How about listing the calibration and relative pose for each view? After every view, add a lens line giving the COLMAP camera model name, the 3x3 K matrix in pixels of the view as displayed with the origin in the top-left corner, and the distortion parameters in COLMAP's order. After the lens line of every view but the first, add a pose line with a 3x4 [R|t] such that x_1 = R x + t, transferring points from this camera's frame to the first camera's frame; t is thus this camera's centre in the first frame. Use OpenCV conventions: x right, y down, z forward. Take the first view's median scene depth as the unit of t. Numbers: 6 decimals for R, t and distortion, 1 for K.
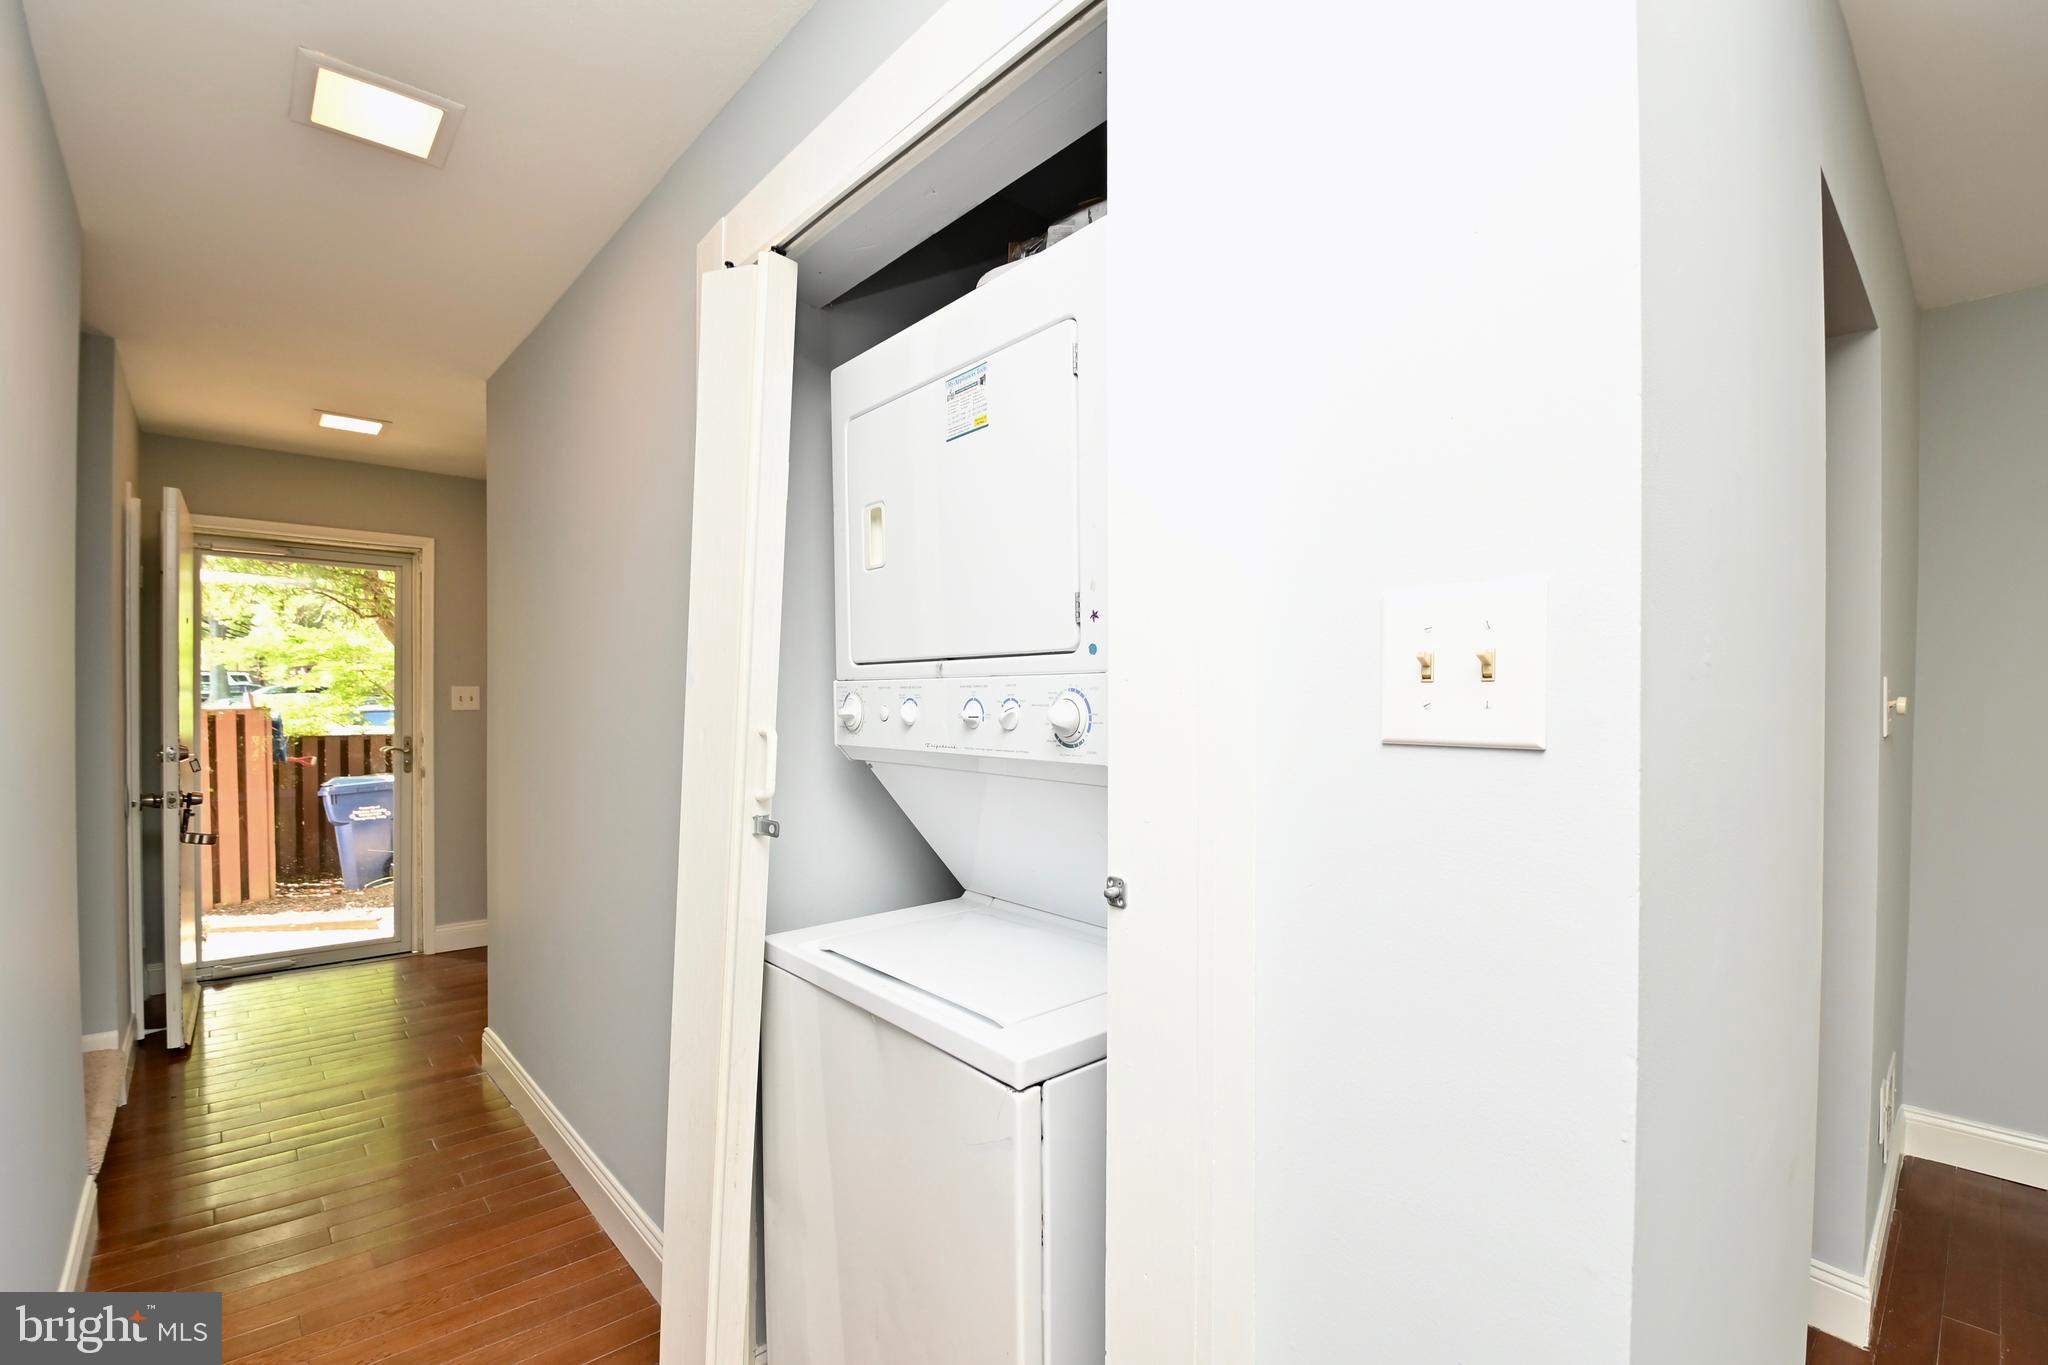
lens RADIAL K [[901.9, 0, 1040.3], [0, 901.9, 693.5], [0, 0, 1]] dist [-0.013468, -0.007640]
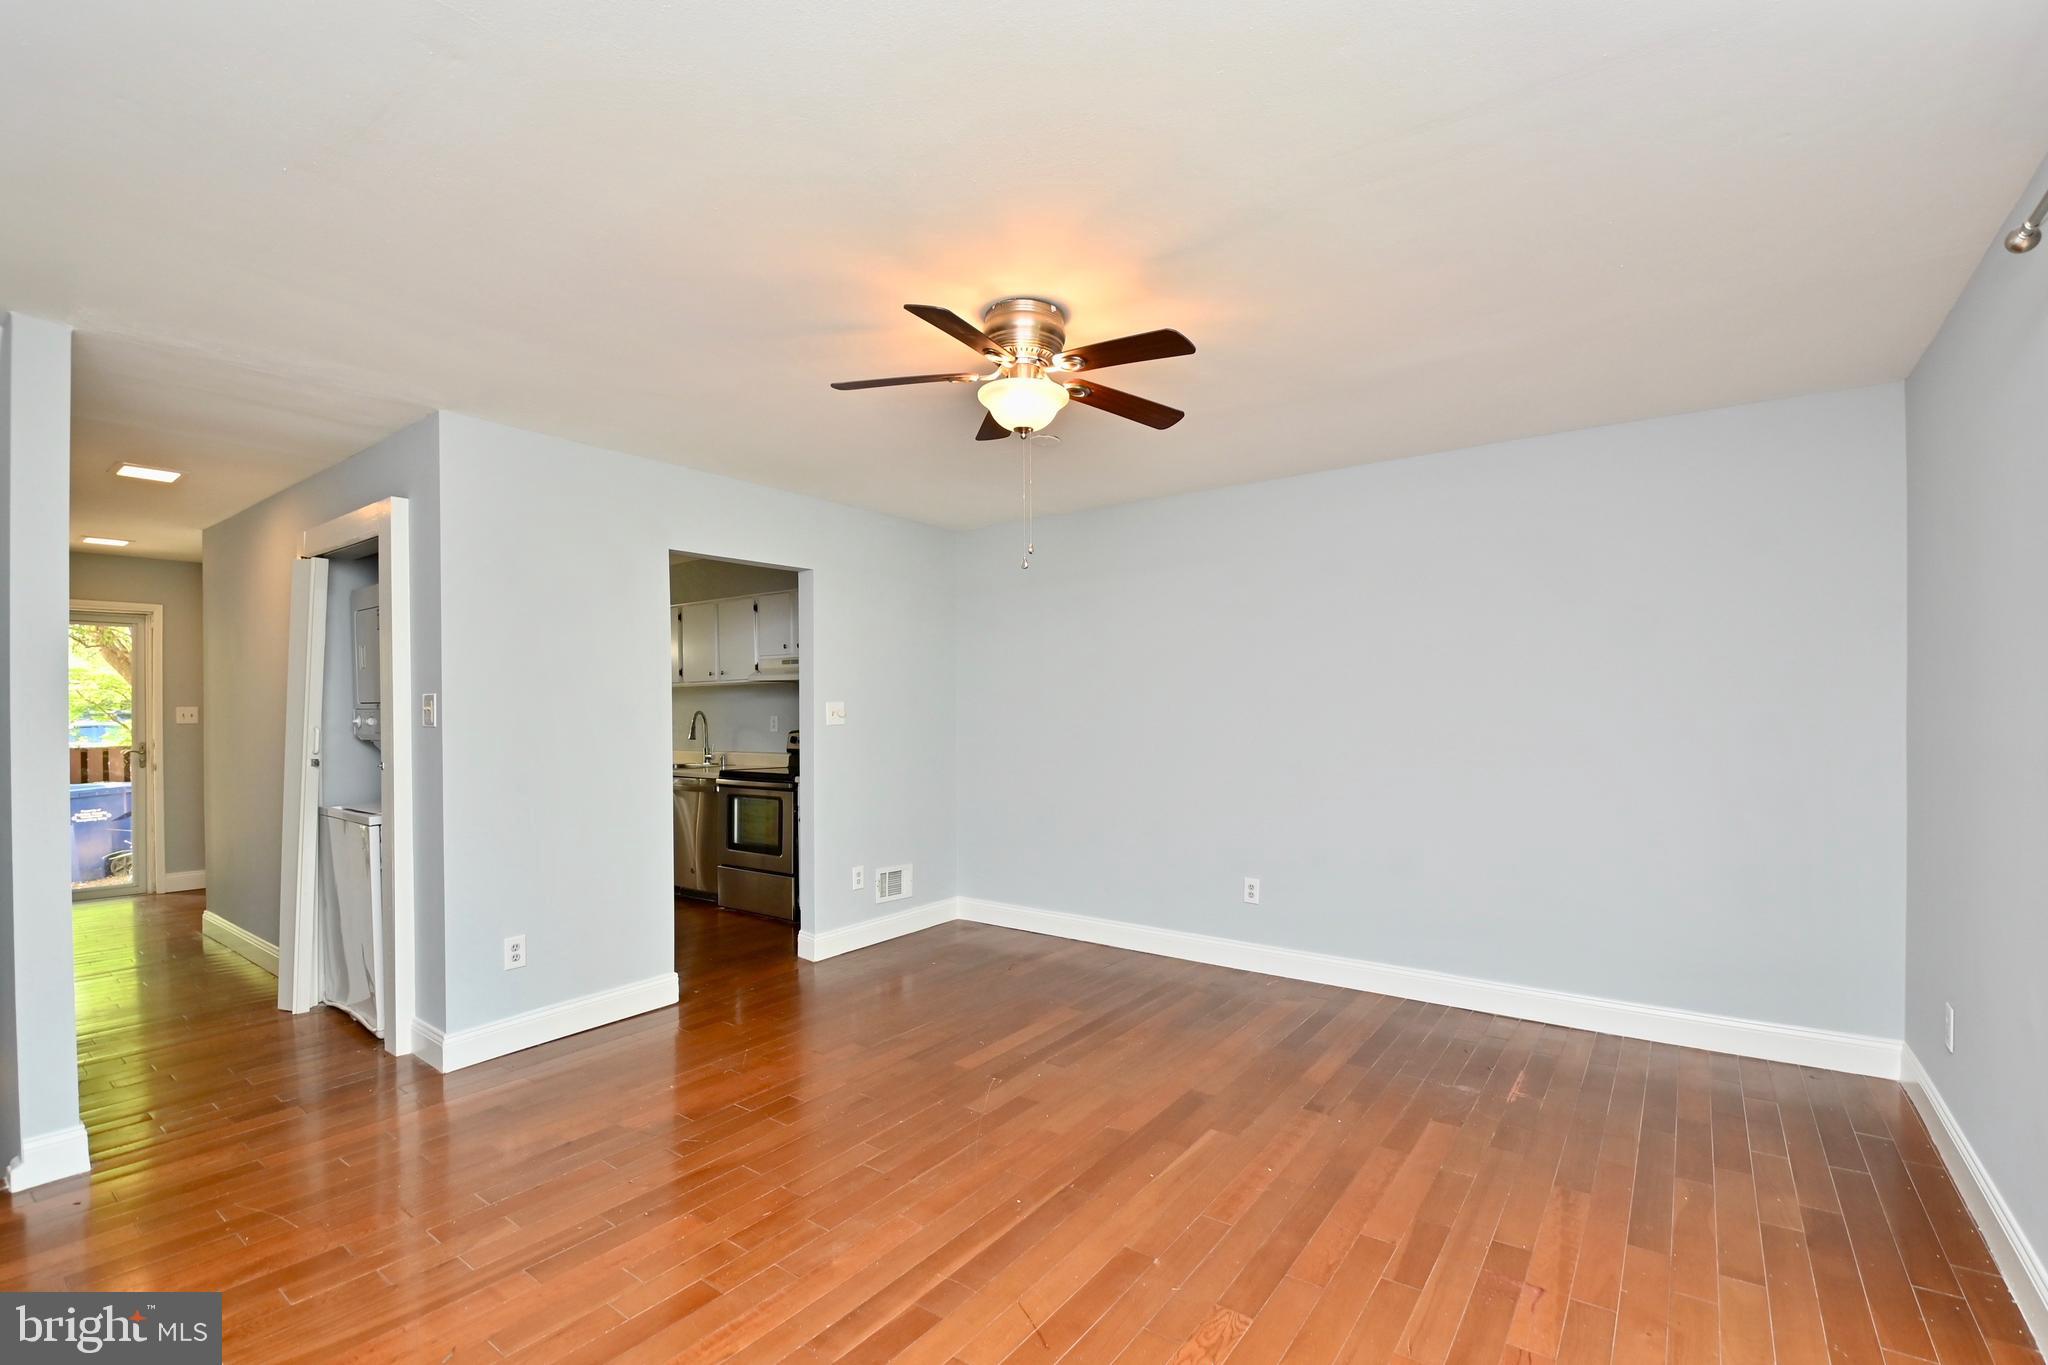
lens RADIAL K [[901.9, 0, 1055.2], [0, 901.9, 698.9], [0, 0, 1]] dist [-0.013468, -0.007640]
pose [[0.977736, -0.007137, 0.209719, 0.430012], [0.007342, 0.999973, -0.000197, -0.010516], [-0.209712, 0.001733, 0.977762, -0.691169]]
